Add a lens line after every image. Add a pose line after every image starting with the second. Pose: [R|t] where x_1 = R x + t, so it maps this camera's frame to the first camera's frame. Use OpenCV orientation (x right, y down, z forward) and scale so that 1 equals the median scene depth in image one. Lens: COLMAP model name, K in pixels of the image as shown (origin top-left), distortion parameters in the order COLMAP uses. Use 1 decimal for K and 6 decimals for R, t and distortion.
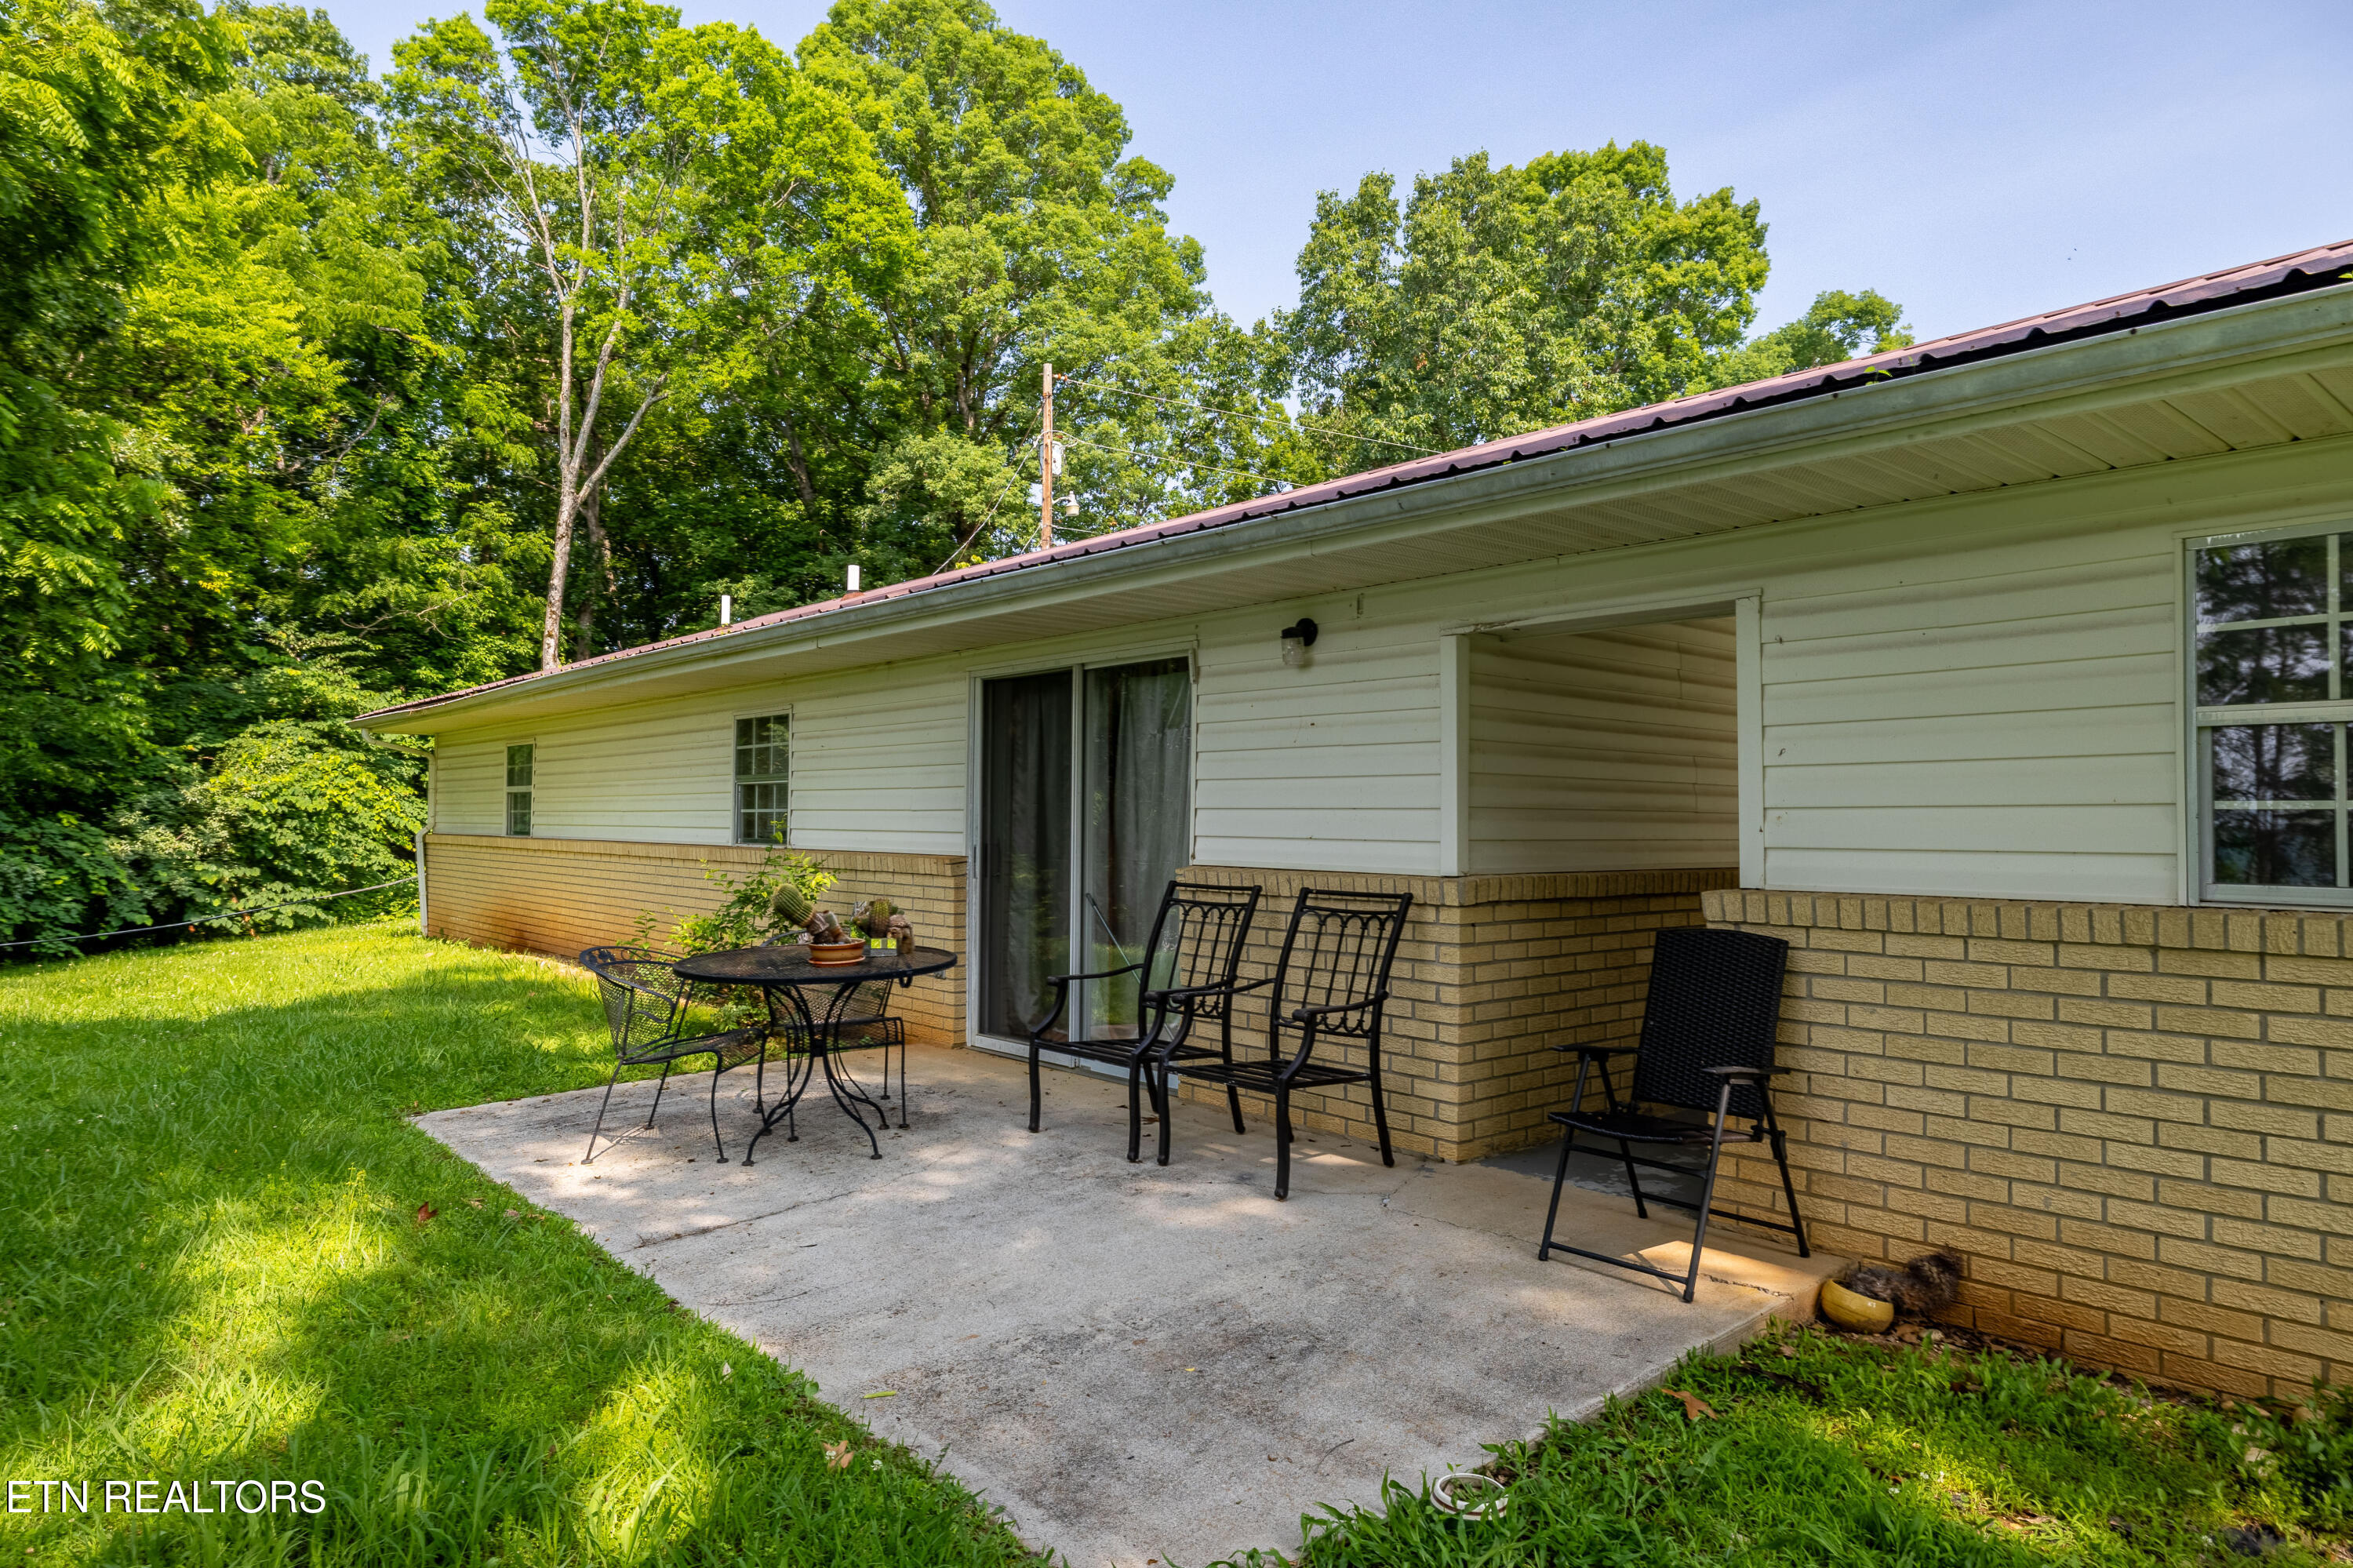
lens RADIAL K [[1406.3, 0, 1147.1], [0, 1406.3, 782.0], [0, 0, 1]] dist [-0.000547, -0.000076]
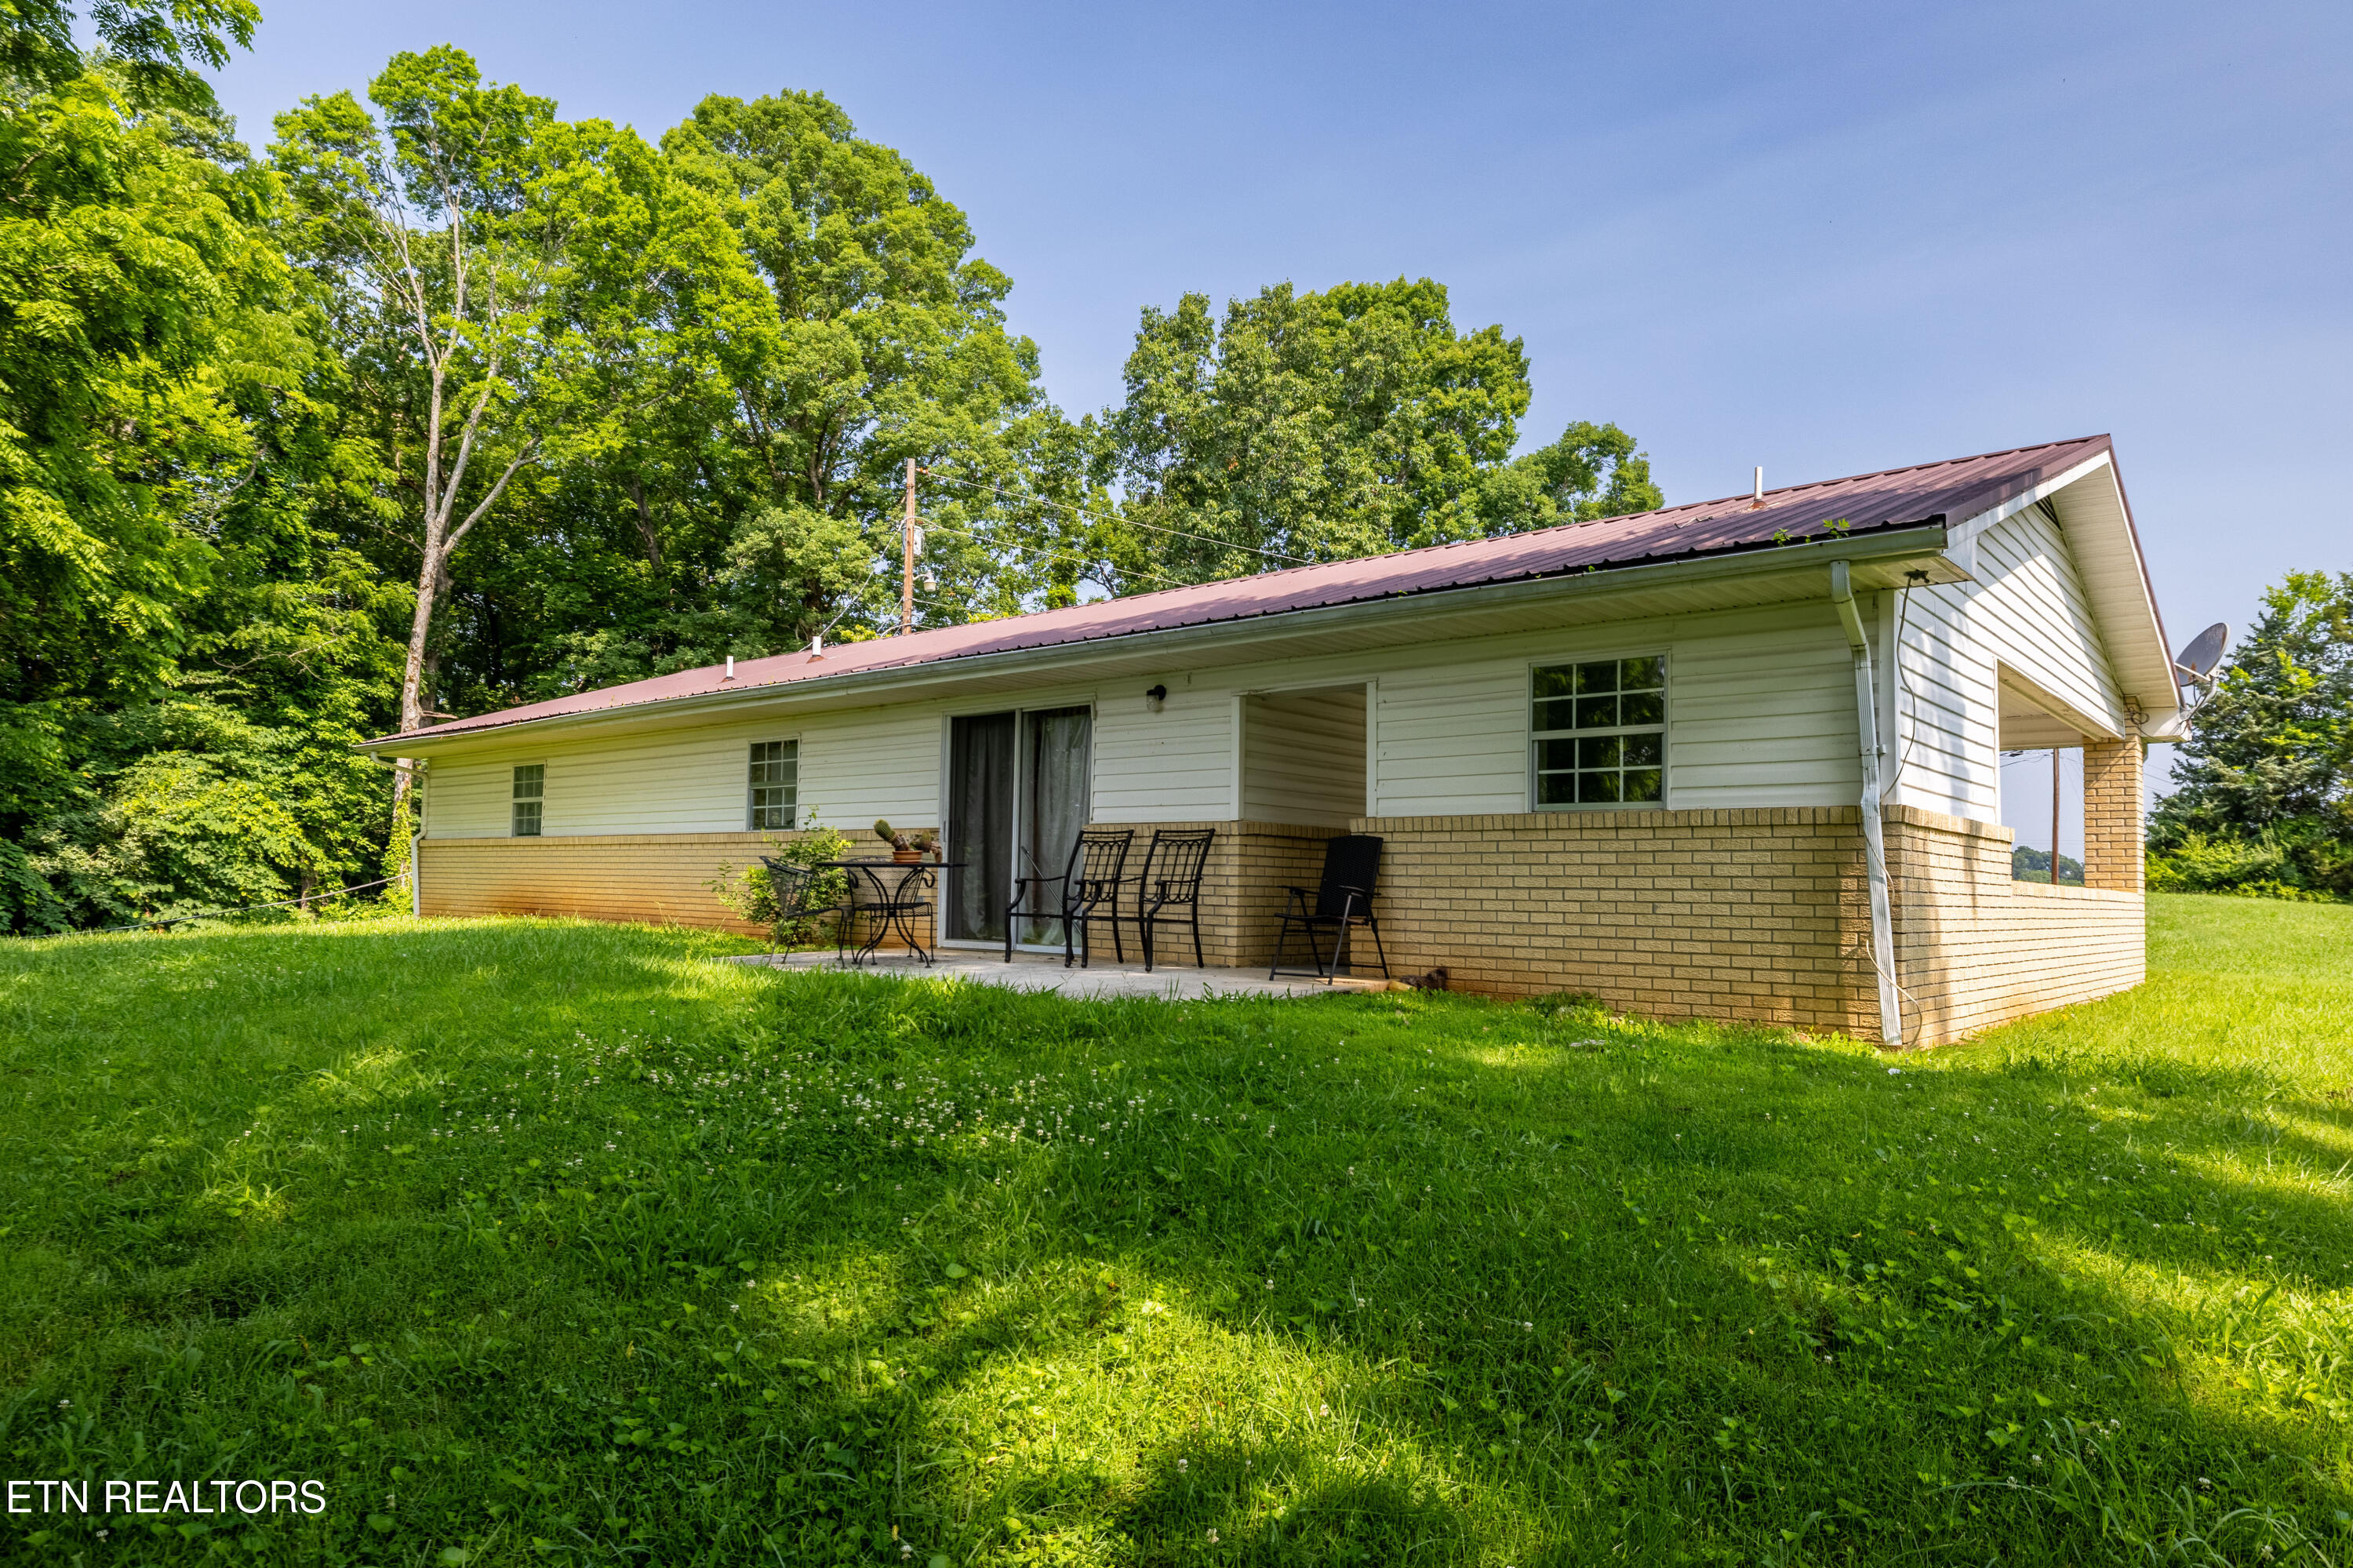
lens RADIAL K [[1406.3, 0, 1147.1], [0, 1406.3, 782.0], [0, 0, 1]] dist [-0.000547, -0.000076]
pose [[0.990847, 0.022837, 0.133046, -0.019080], [-0.016511, 0.998688, -0.048465, 0.013040], [-0.133979, 0.045824, 0.989924, -0.106132]]
